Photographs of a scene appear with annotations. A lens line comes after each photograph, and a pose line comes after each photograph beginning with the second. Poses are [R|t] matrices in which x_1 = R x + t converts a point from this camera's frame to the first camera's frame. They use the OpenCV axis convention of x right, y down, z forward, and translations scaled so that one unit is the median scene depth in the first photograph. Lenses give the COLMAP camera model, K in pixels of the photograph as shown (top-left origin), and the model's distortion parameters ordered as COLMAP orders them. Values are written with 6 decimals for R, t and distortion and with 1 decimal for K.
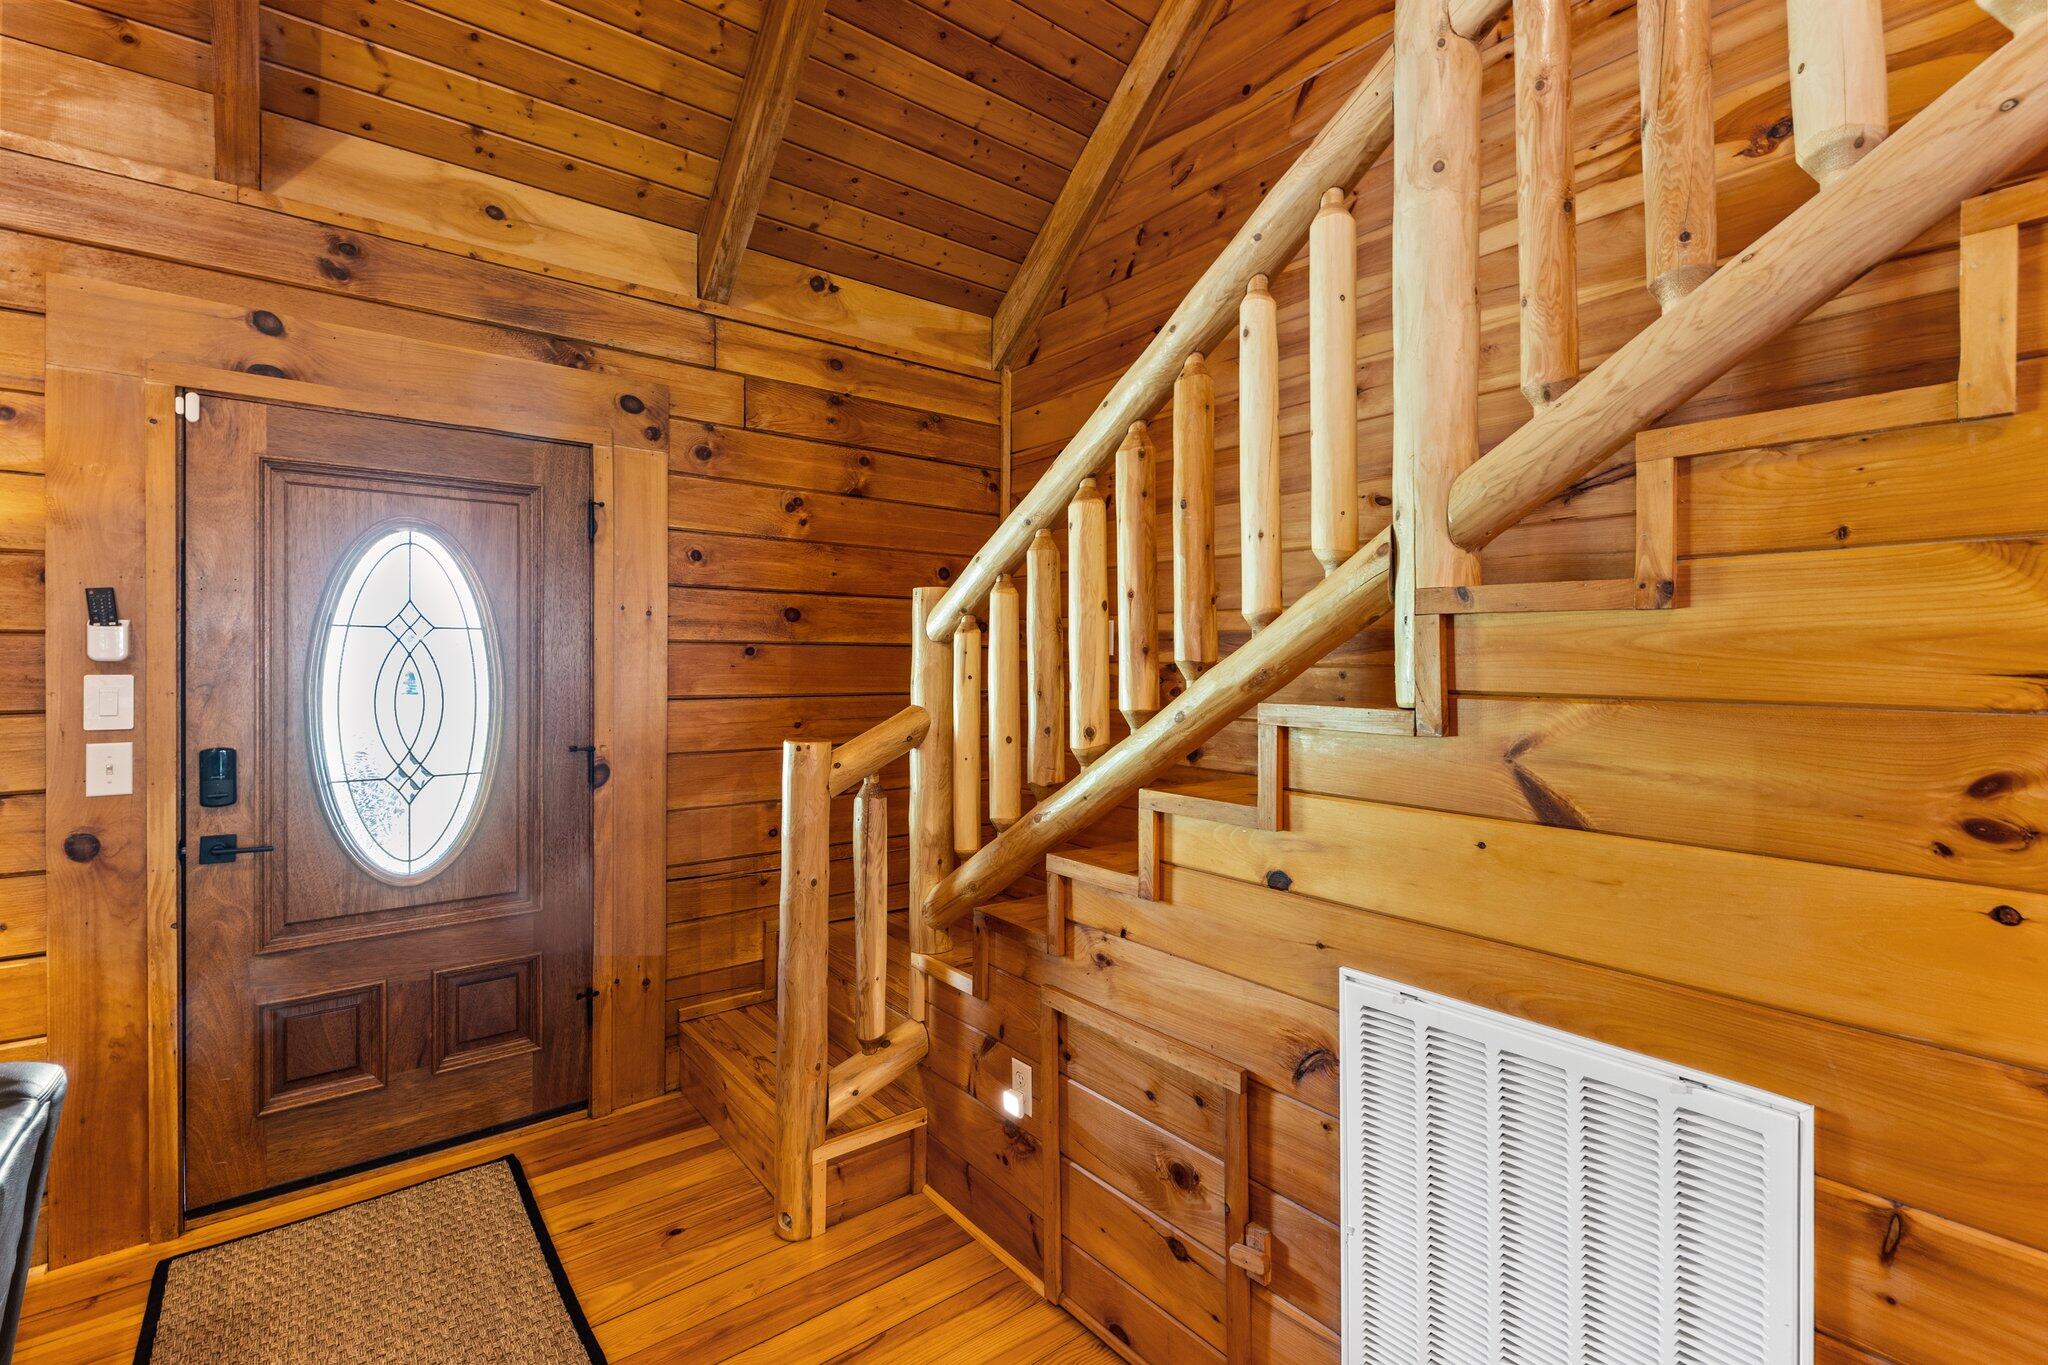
lens RADIAL K [[918.0, 0, 1013.9], [0, 918.0, 671.1], [0, 0, 1]] dist [0.010361, -0.001838]
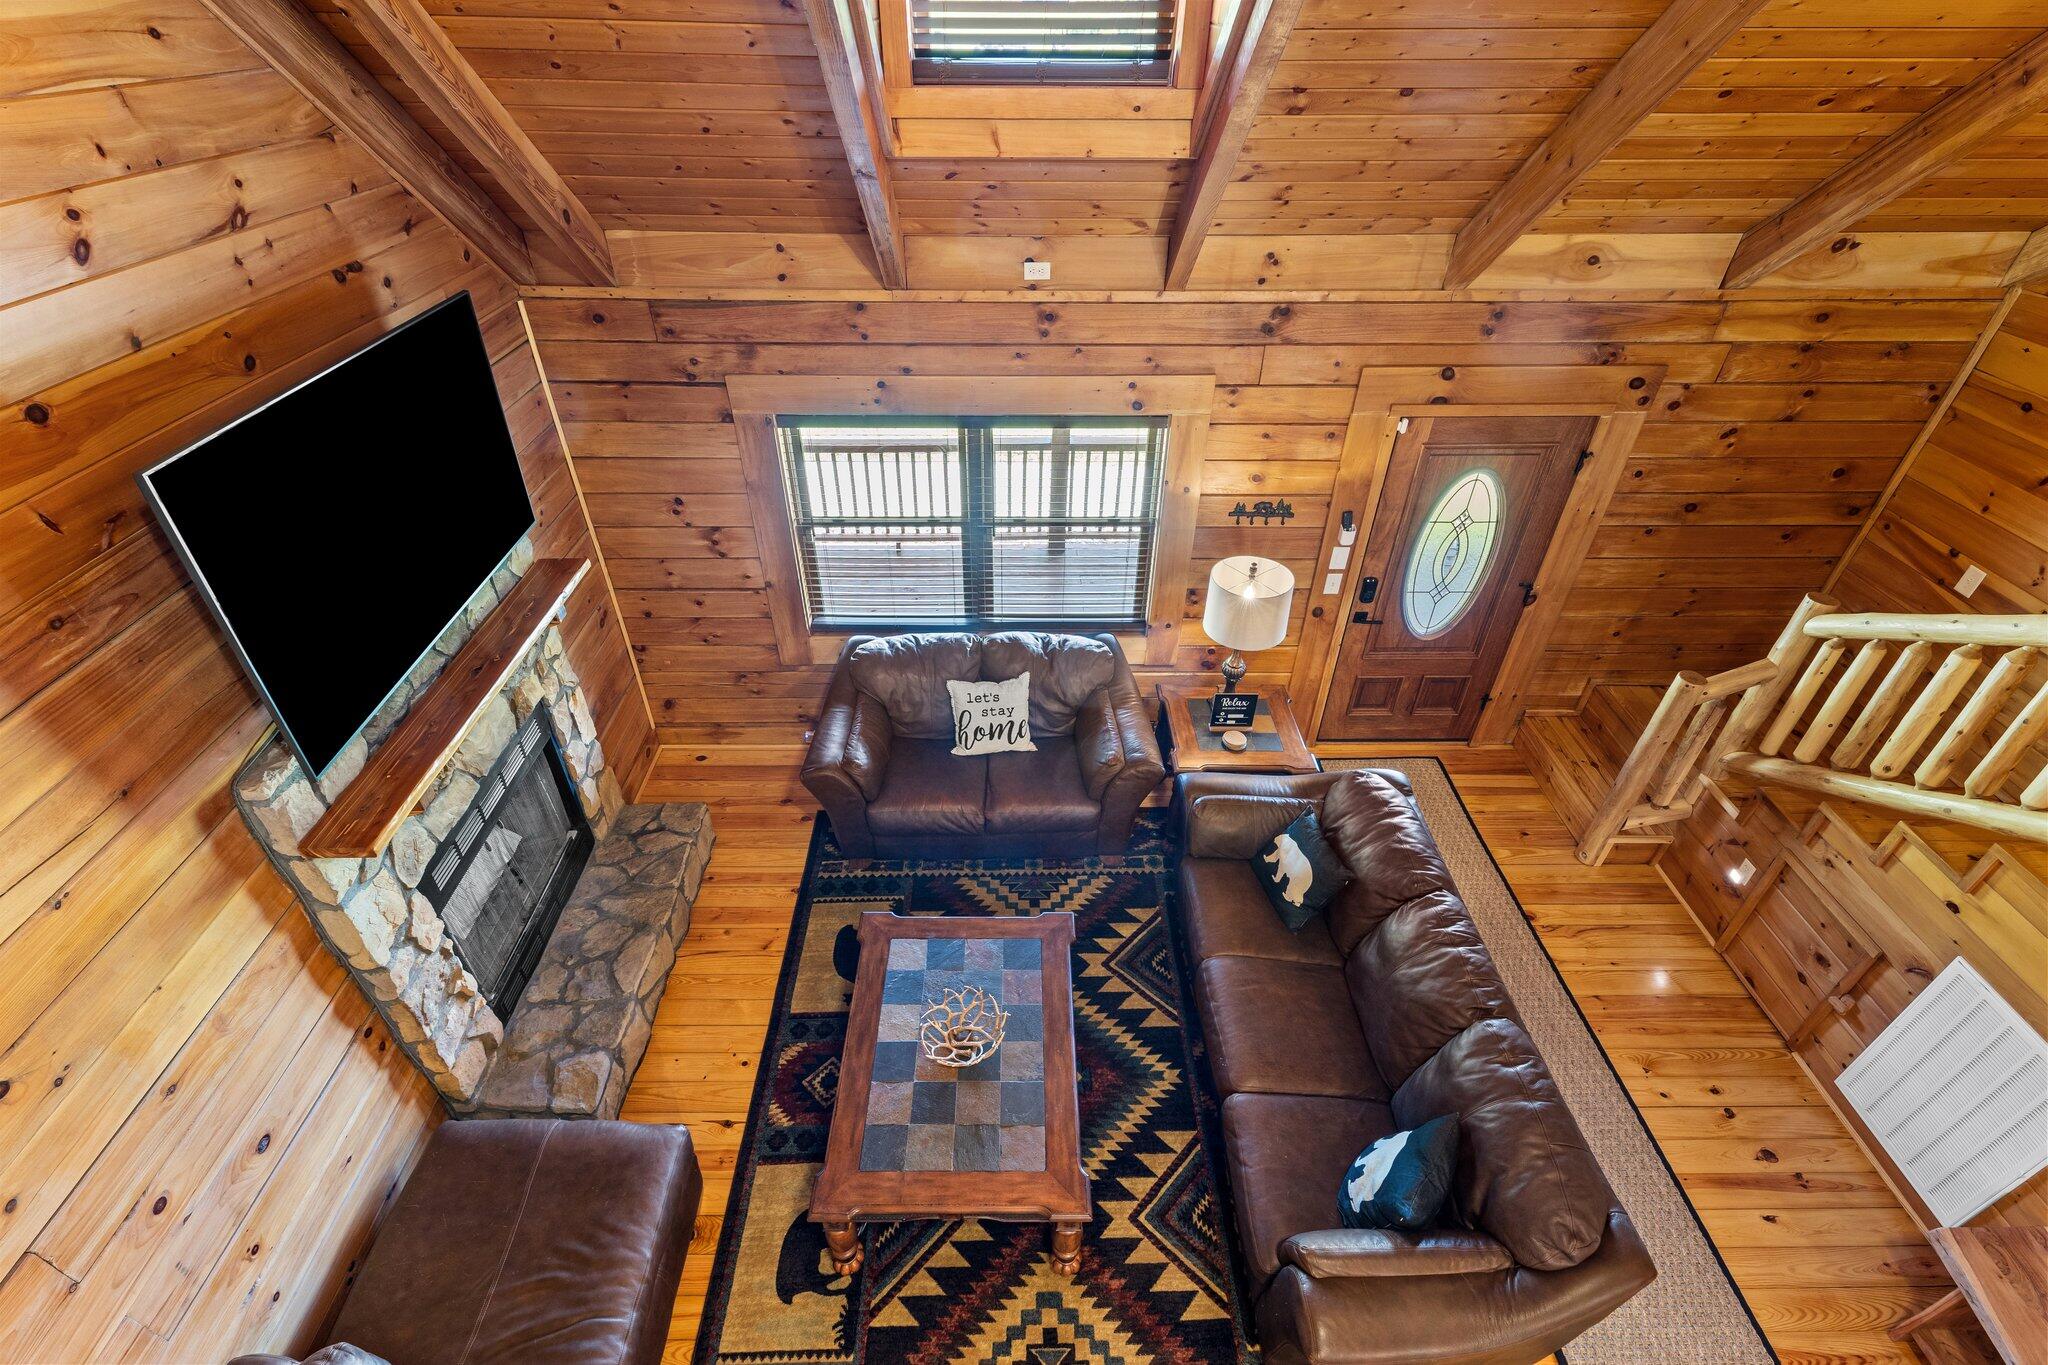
lens RADIAL K [[918.0, 0, 1016.9], [0, 918.0, 687.4], [0, 0, 1]] dist [0.010361, -0.001838]
pose [[0.795548, 0.366099, -0.482779, -0.380113], [-0.001388, 0.797908, 0.602778, -0.954551], [0.605890, -0.478869, 0.635282, -0.925869]]
